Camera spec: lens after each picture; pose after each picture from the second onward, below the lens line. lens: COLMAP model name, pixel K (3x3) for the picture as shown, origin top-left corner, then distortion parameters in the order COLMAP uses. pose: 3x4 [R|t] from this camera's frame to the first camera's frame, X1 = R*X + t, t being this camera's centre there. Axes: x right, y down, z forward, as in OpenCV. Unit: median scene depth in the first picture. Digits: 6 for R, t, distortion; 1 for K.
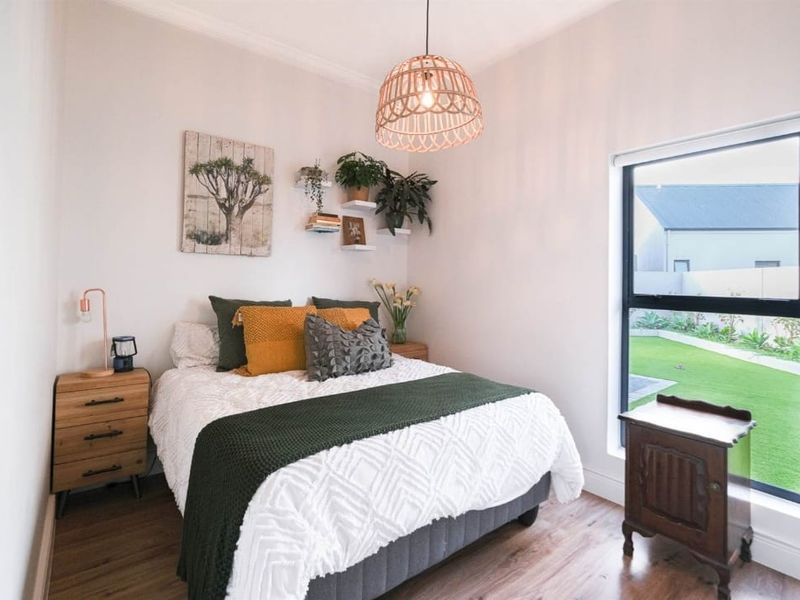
lens RADIAL K [[402.3, 0, 410.7], [0, 402.3, 303.5], [0, 0, 1]] dist [0.002668, -0.023613]
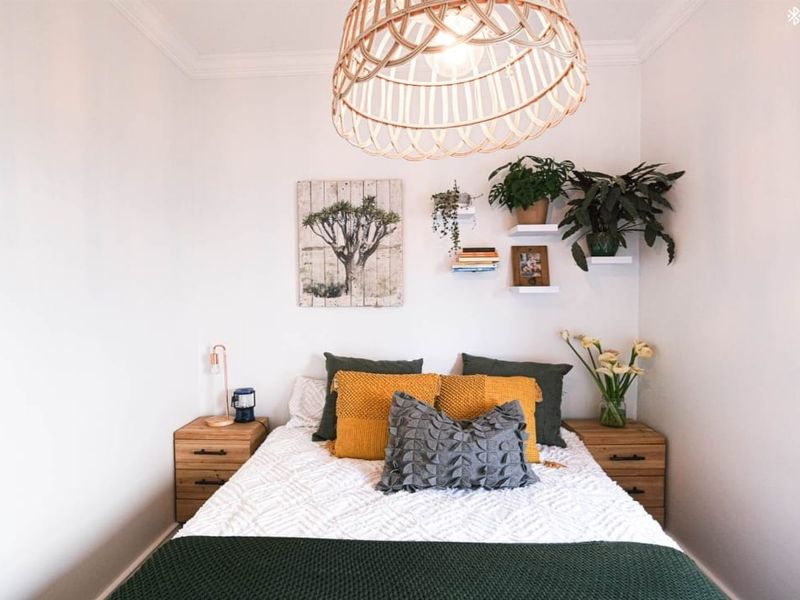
lens RADIAL K [[402.3, 0, 410.7], [0, 402.3, 303.5], [0, 0, 1]] dist [0.002668, -0.023613]
pose [[0.727132, 0.033040, -0.685703, 0.270314], [-0.043392, 0.999056, 0.002125, -0.139231], [0.685125, 0.028209, 0.727879, 0.443257]]
